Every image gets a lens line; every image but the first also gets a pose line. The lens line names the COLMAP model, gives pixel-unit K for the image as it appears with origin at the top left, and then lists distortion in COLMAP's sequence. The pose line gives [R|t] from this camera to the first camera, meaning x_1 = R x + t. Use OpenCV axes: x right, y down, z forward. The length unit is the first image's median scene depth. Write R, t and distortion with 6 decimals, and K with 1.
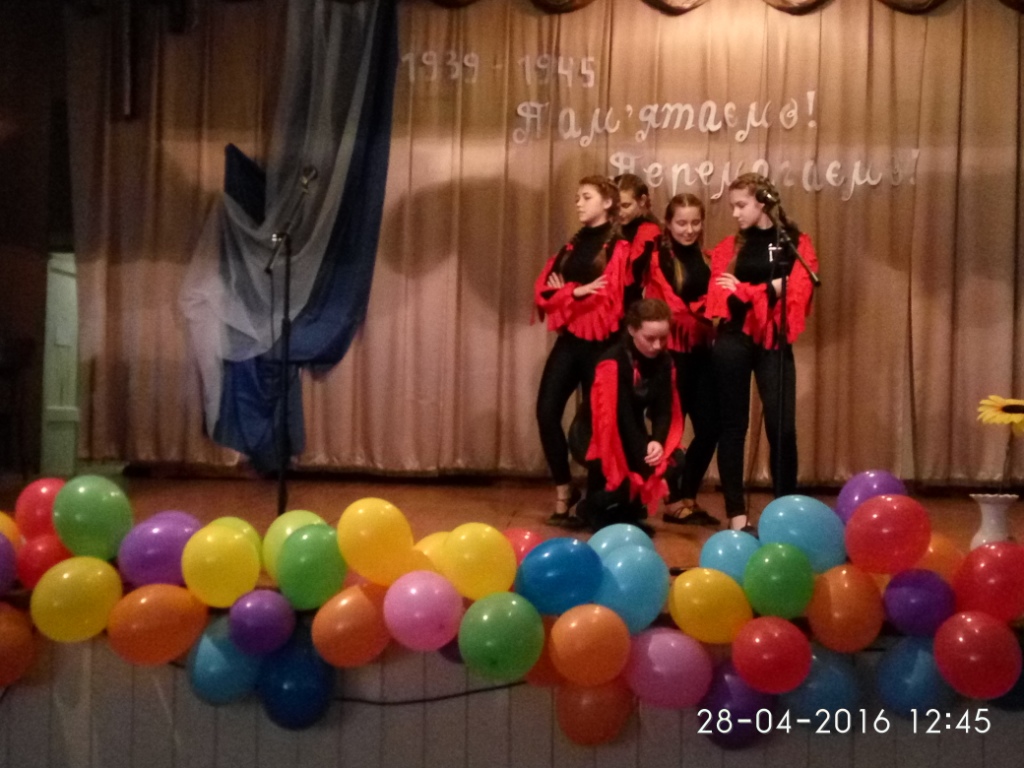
lens RADIAL K [[1388.2, 0, 512.0], [0, 1388.2, 384.0], [0, 0, 1]] dist [0.093932, -0.011332]
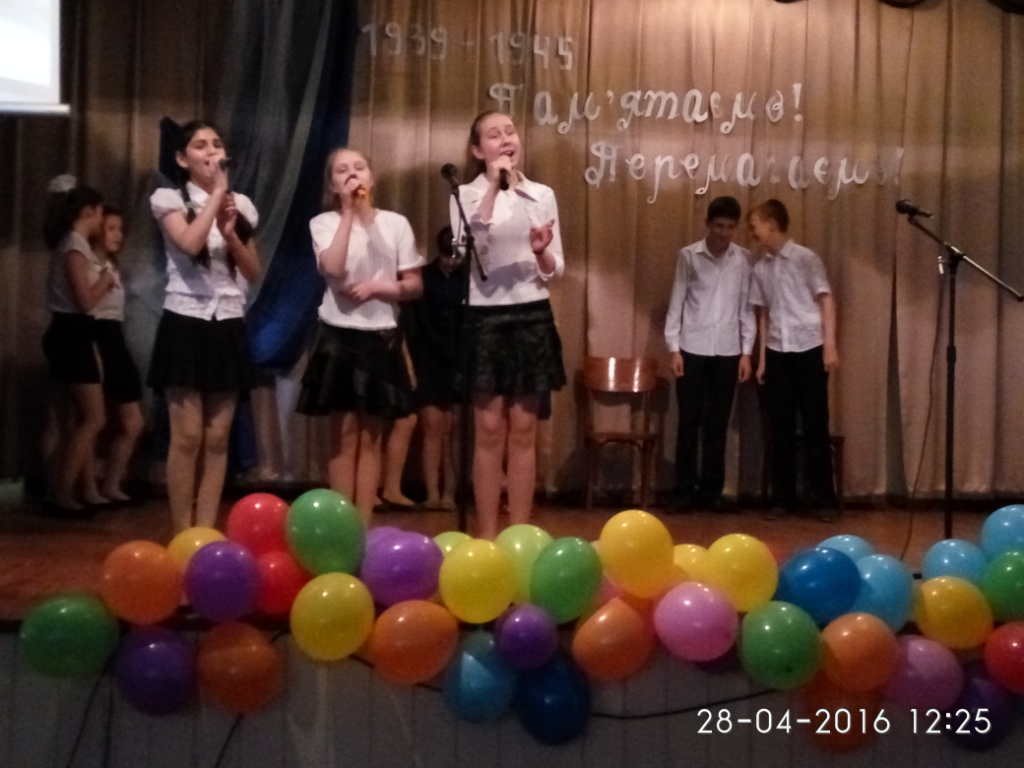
lens RADIAL K [[1639.9, 0, 512.0], [0, 1639.9, 384.0], [0, 0, 1]] dist [0.068634, 0.208576]
pose [[0.983851, 0.003462, 0.178958, -0.174995], [-0.003019, 0.999992, -0.002746, -0.002086], [-0.178966, 0.002162, 0.983853, -0.061801]]
